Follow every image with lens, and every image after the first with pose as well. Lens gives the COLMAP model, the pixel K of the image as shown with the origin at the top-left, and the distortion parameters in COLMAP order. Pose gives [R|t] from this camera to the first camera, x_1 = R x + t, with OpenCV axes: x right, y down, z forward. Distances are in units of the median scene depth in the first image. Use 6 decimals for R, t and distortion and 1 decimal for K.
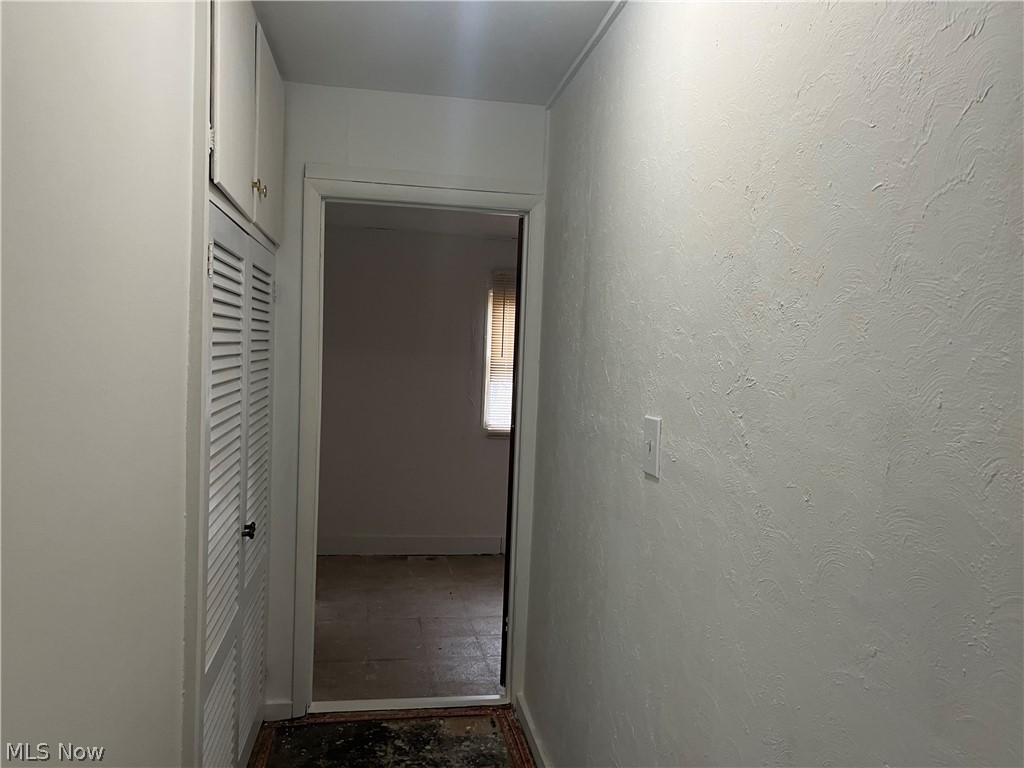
lens RADIAL K [[782.6, 0, 513.1], [0, 782.6, 384.3], [0, 0, 1]] dist [0.066942, -0.082002]
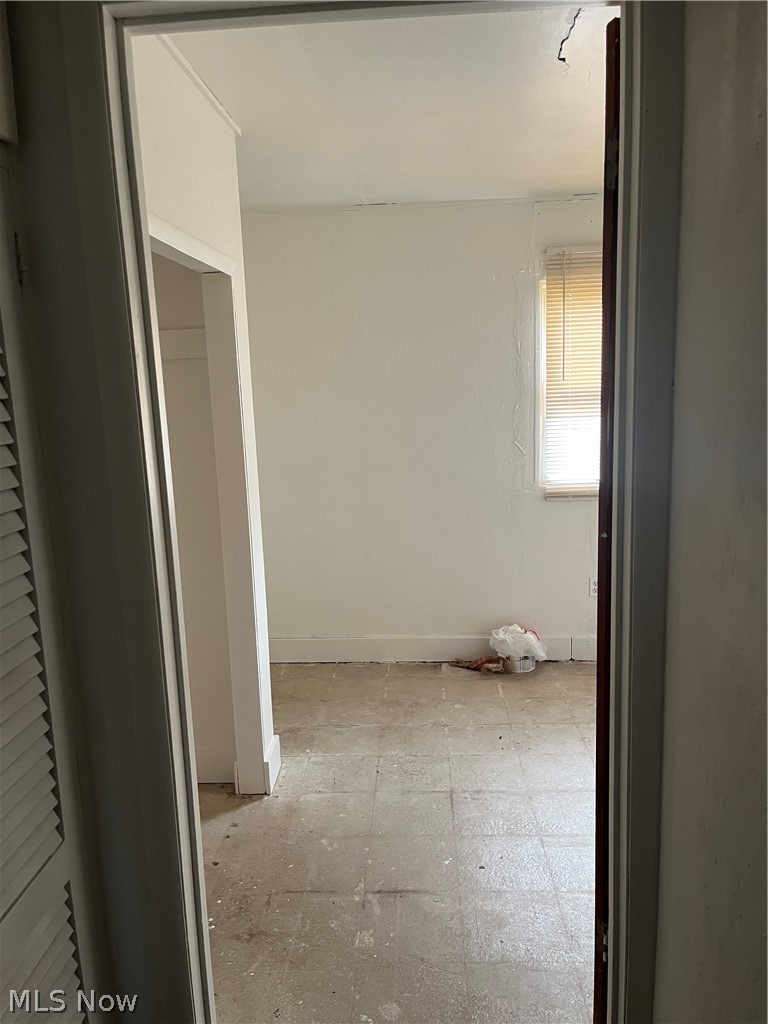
lens RADIAL K [[782.6, 0, 385.1], [0, 782.6, 516.1], [0, 0, 1]] dist [0.066942, -0.082002]
pose [[0.971559, -0.034350, -0.234293, -0.011045], [0.063513, 0.990970, 0.118088, -0.011639], [0.228121, -0.129610, 0.964967, 0.380938]]
